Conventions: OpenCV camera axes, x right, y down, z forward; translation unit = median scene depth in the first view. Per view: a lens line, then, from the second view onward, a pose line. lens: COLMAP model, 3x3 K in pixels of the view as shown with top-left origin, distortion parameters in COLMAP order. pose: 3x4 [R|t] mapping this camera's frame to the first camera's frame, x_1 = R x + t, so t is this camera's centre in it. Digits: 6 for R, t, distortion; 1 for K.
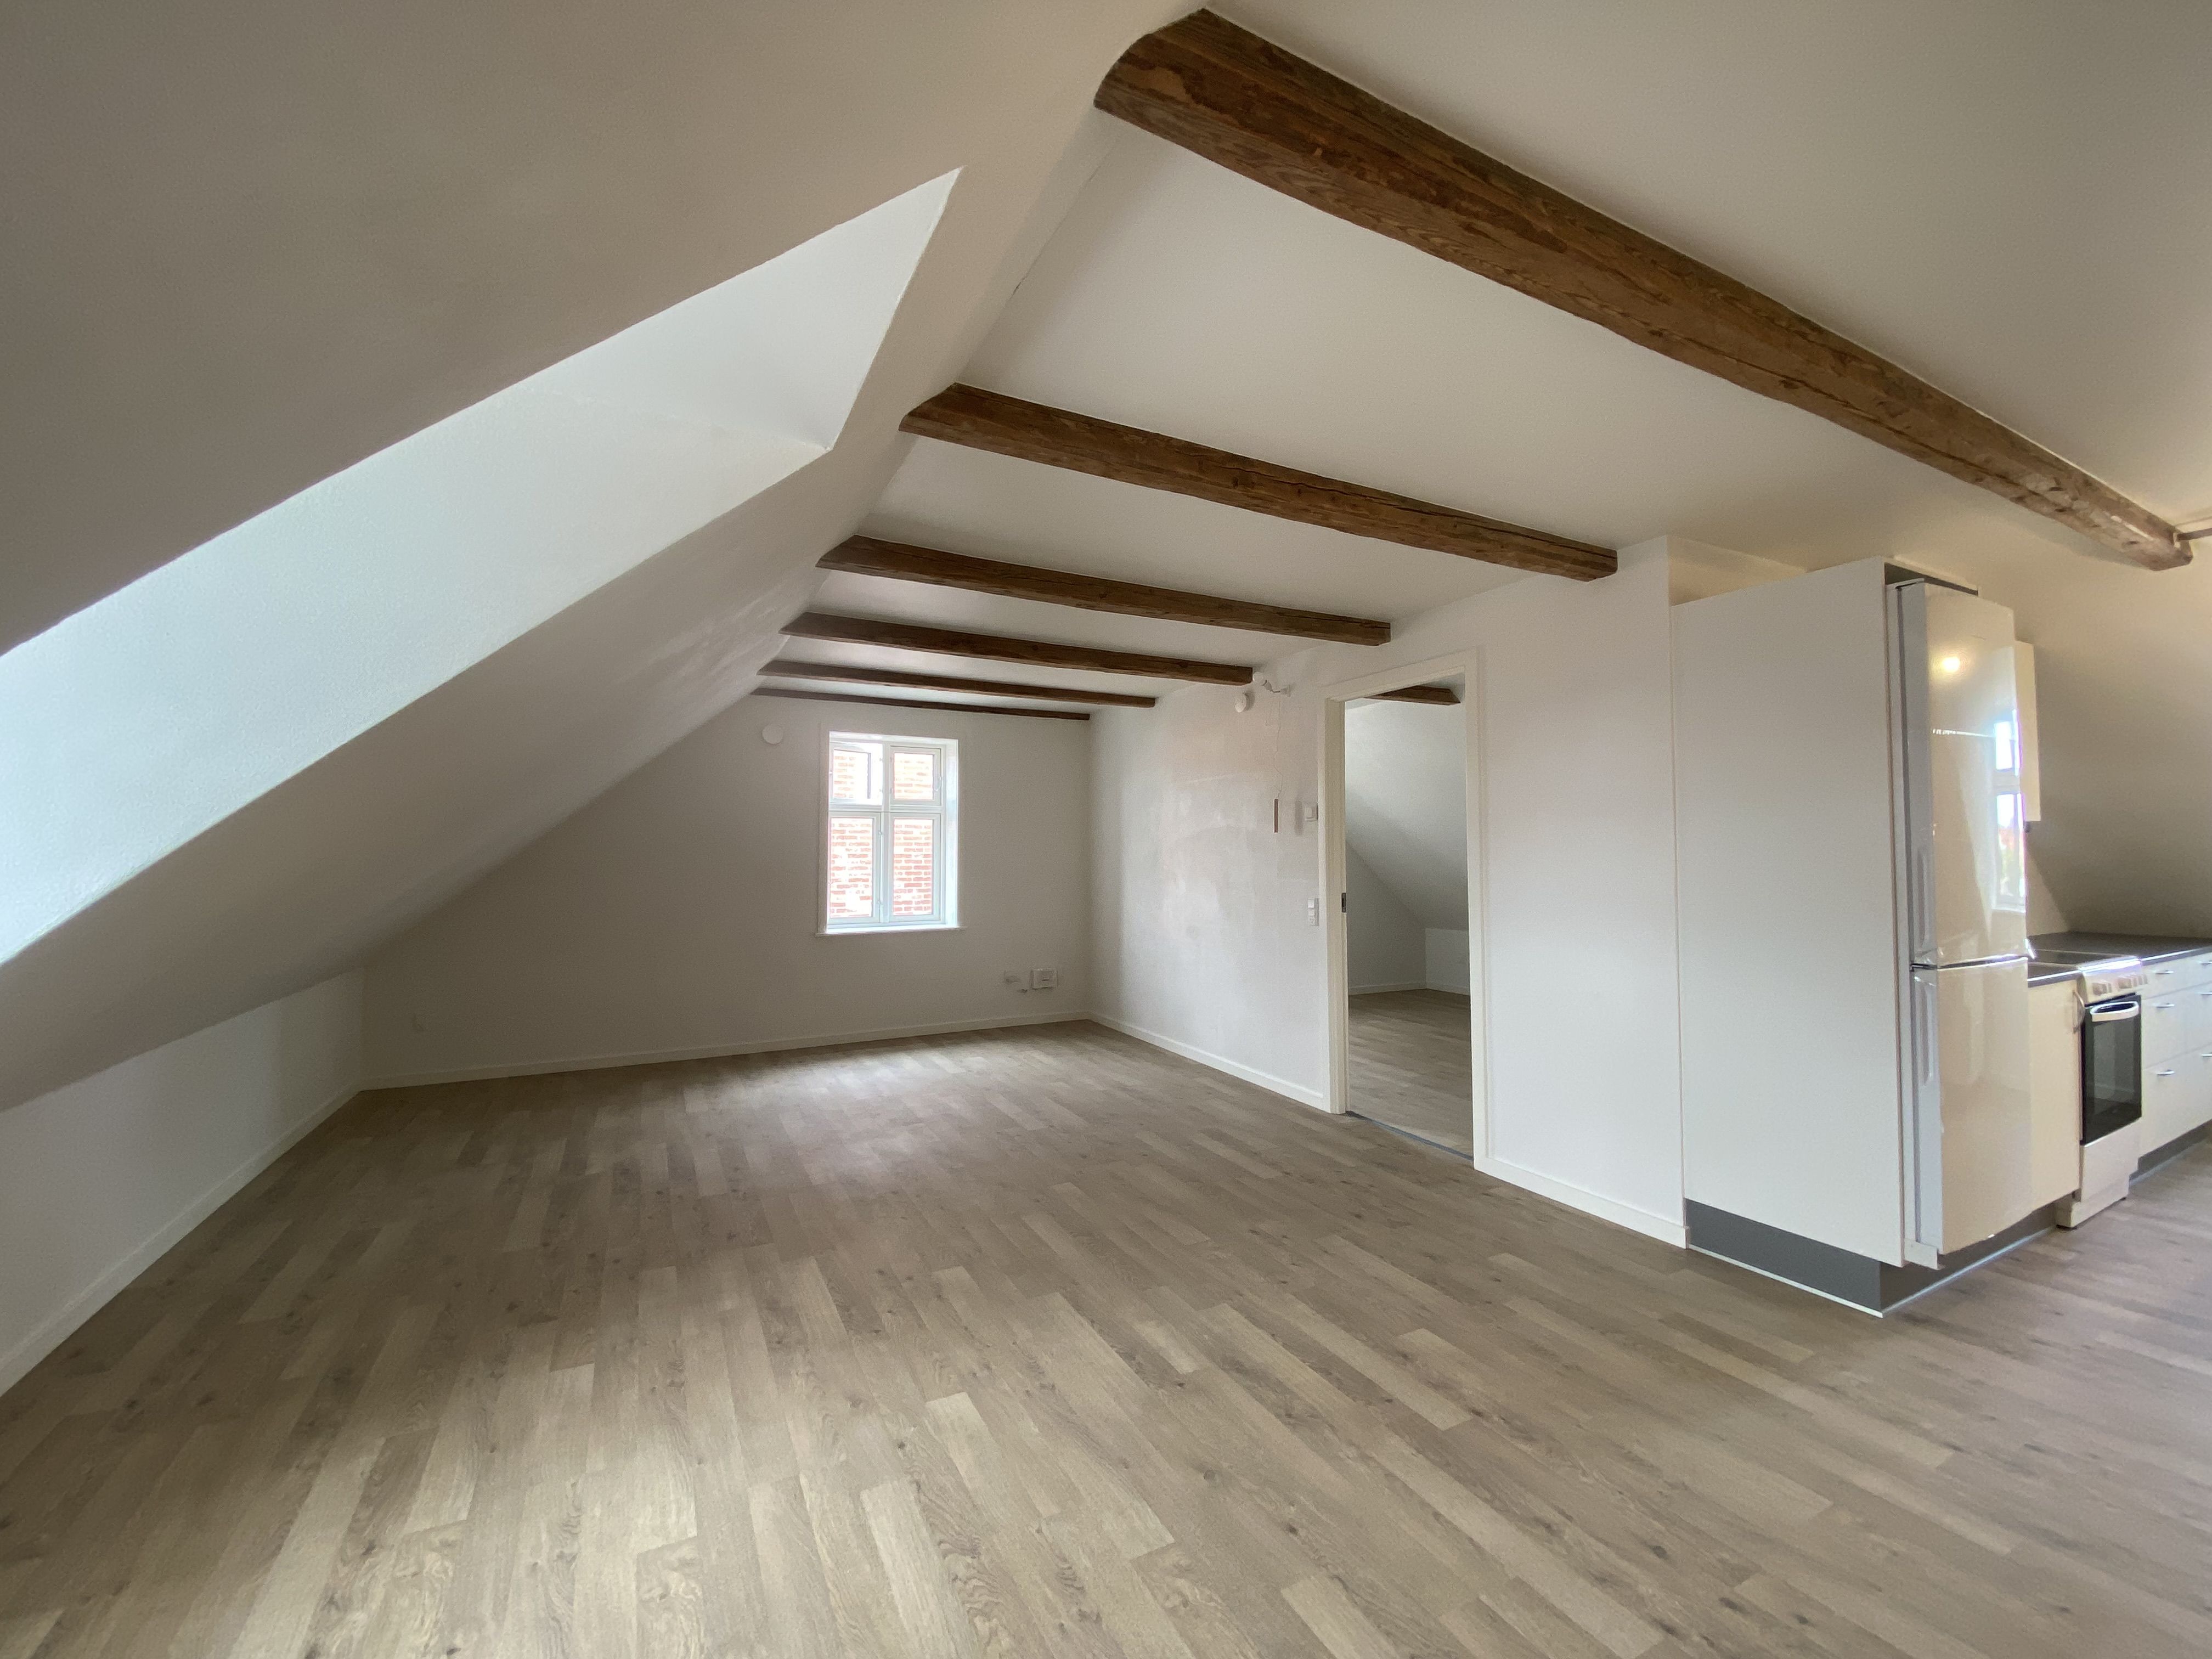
lens RADIAL K [[880.4, 0, 1100.7], [0, 880.4, 849.0], [0, 0, 1]] dist [-0.000719, -0.010686]
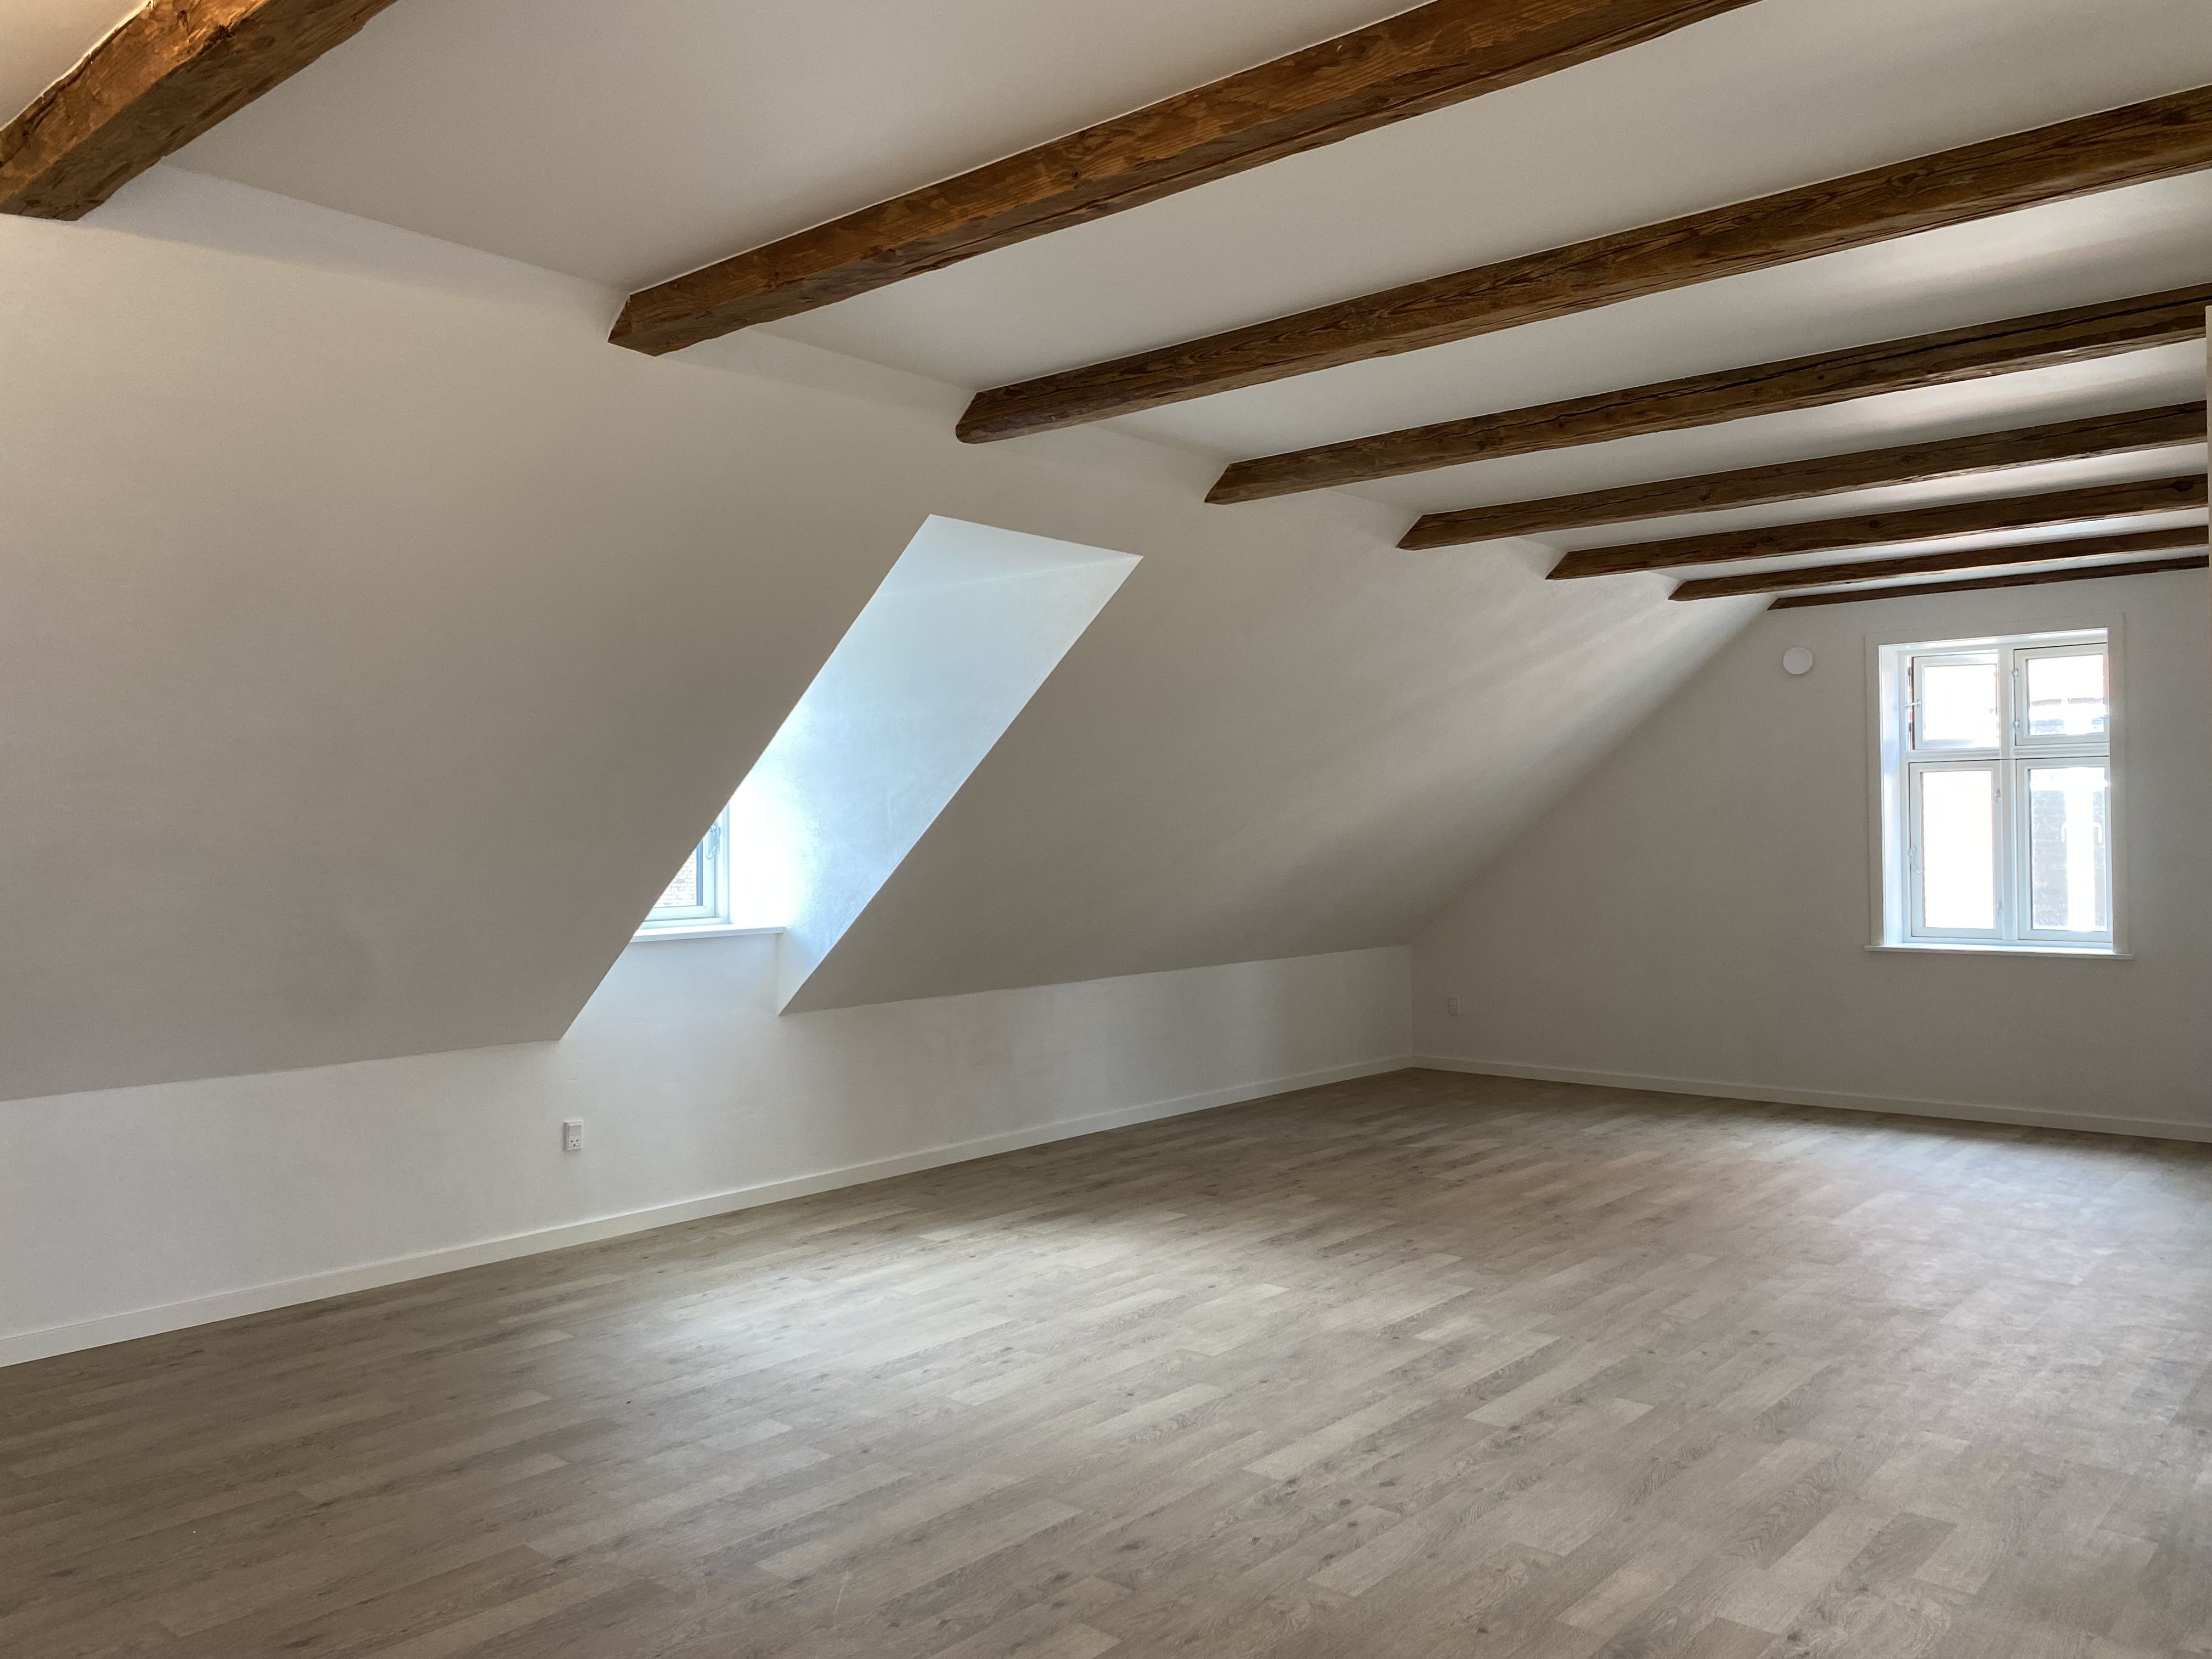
lens RADIAL K [[1672.7, 0, 1114.1], [0, 1672.7, 799.1], [0, 0, 1]] dist [0.015824, -0.007948]
pose [[0.382760, -0.022208, -0.923581, 1.389692], [0.016236, 0.999718, -0.017310, -0.005963], [0.923705, -0.008370, 0.383012, -0.058870]]
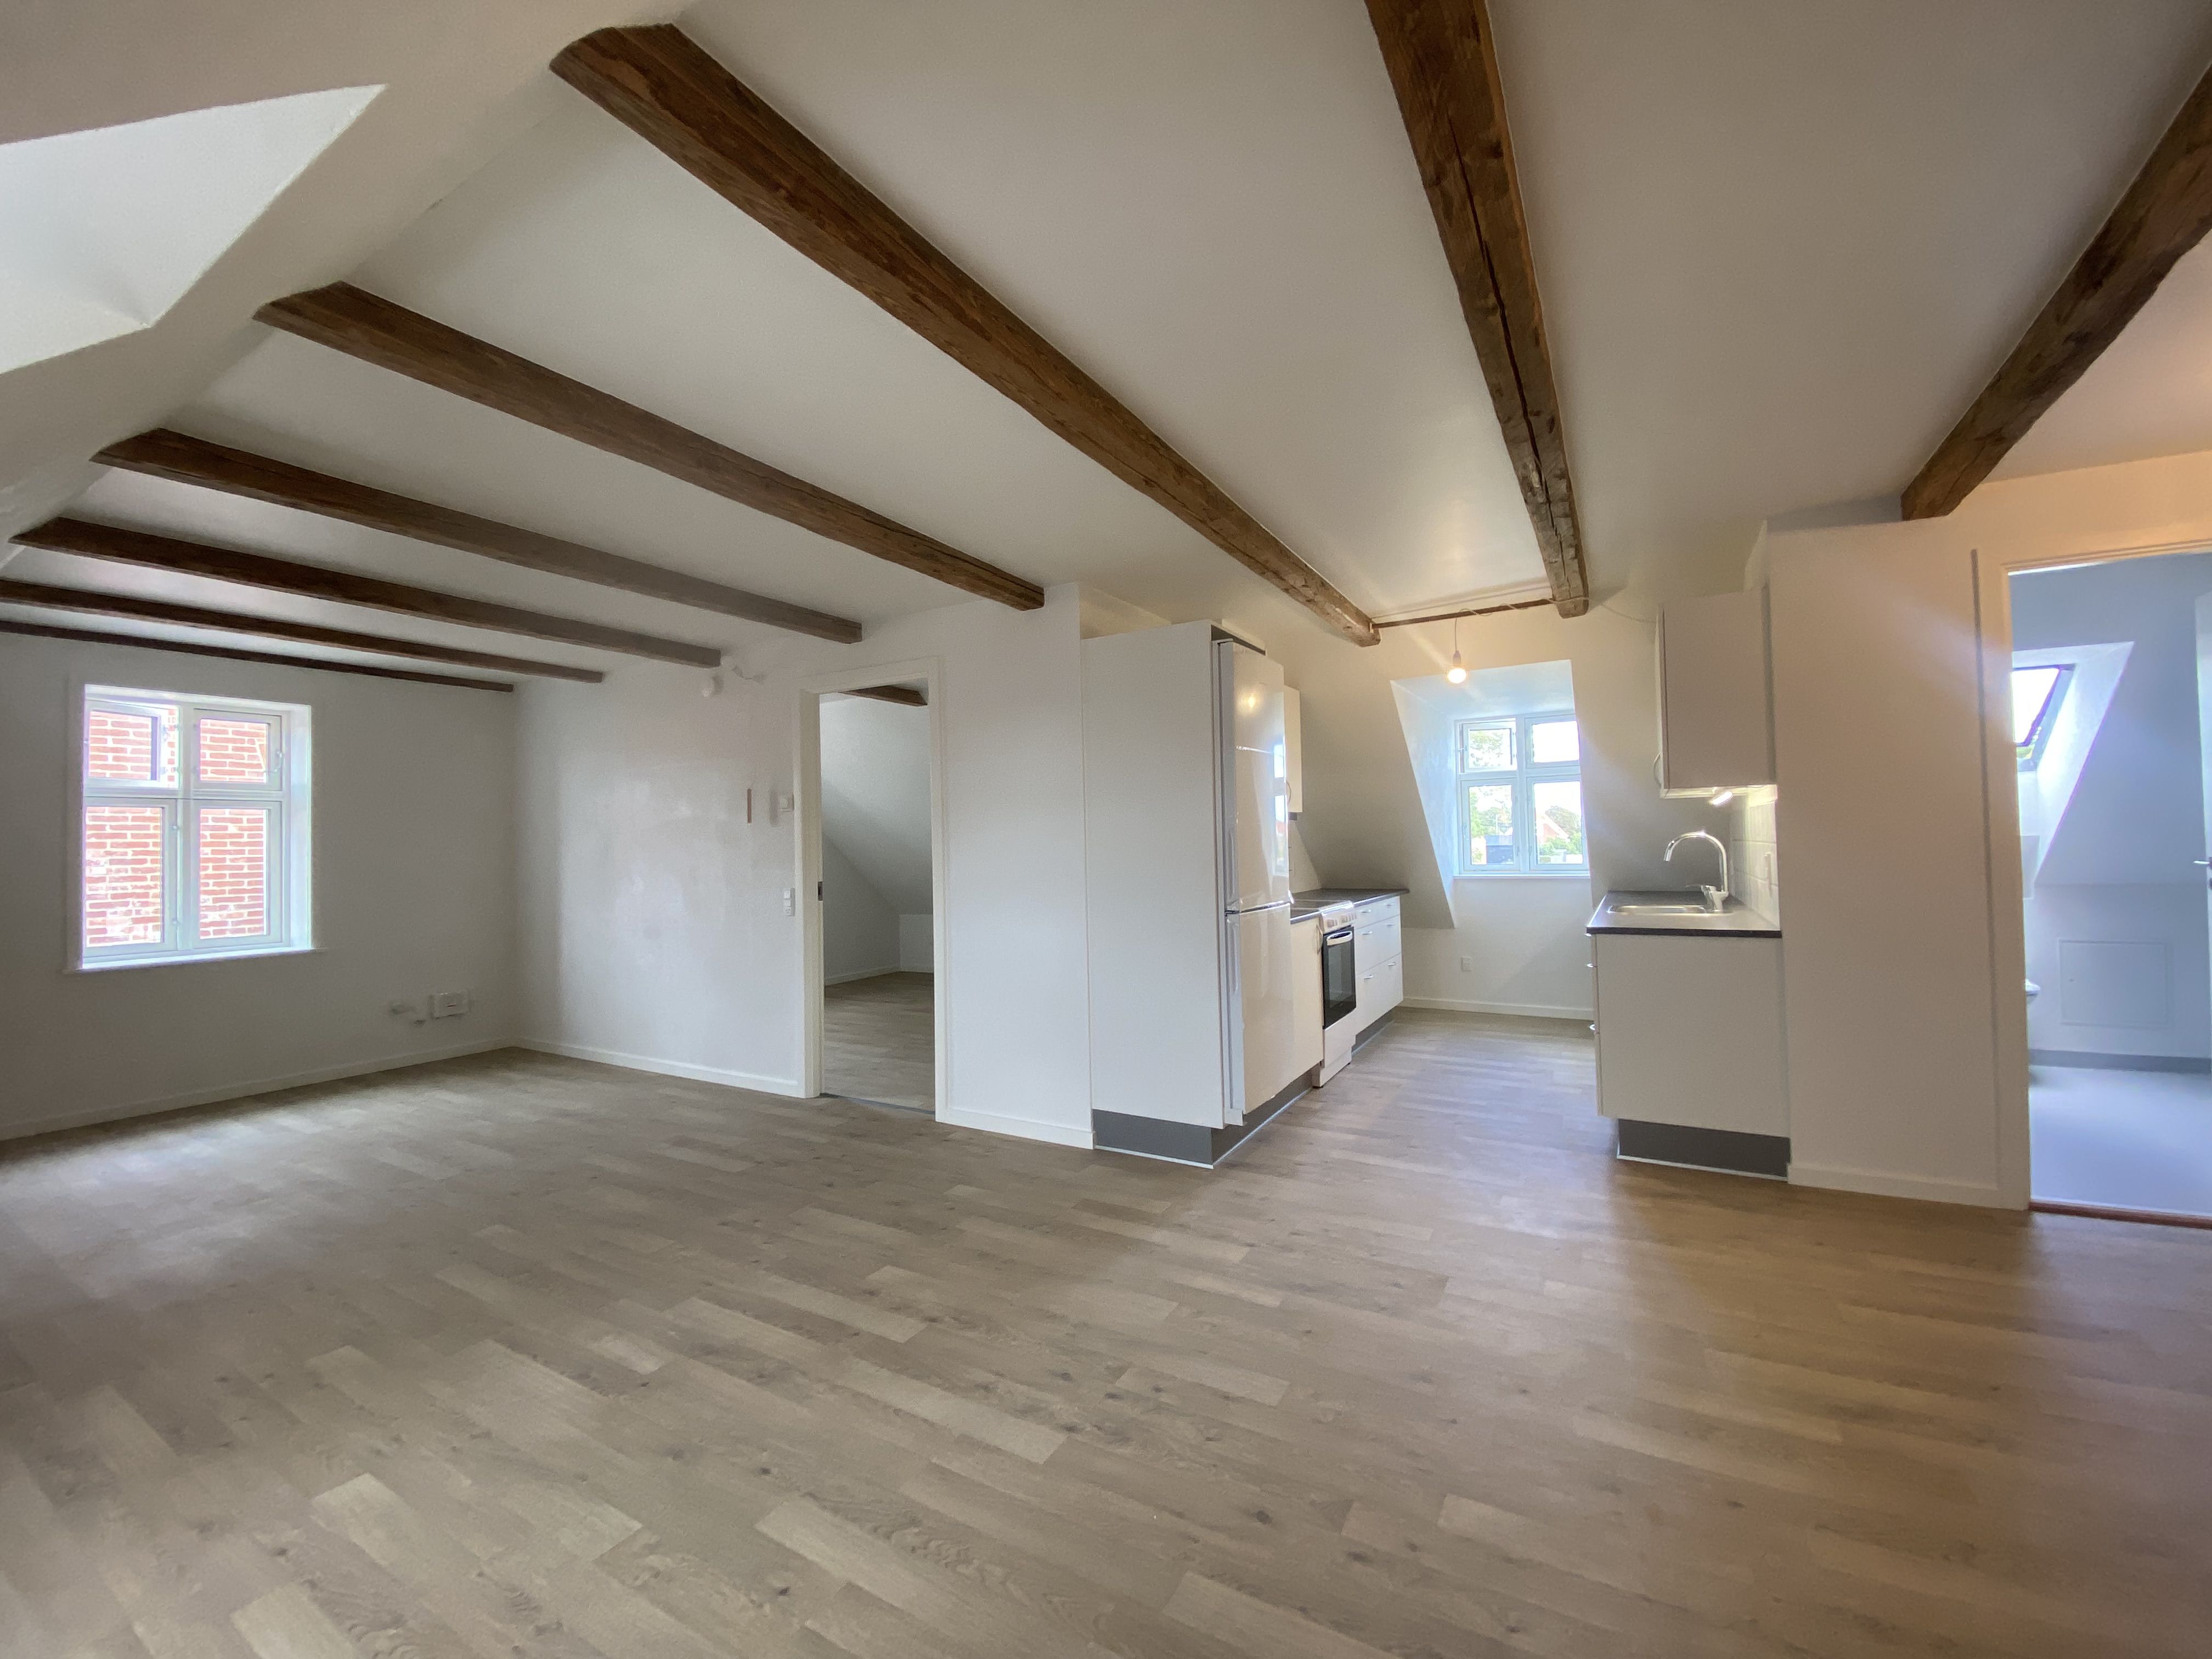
lens RADIAL K [[886.0, 0, 1095.8], [0, 886.0, 820.8], [0, 0, 1]] dist [0.018464, -0.020957]
pose [[0.842247, -0.001132, 0.539091, -0.013213], [0.015240, 0.999648, -0.021711, 0.012374], [-0.538877, 0.026501, 0.841968, -0.082730]]
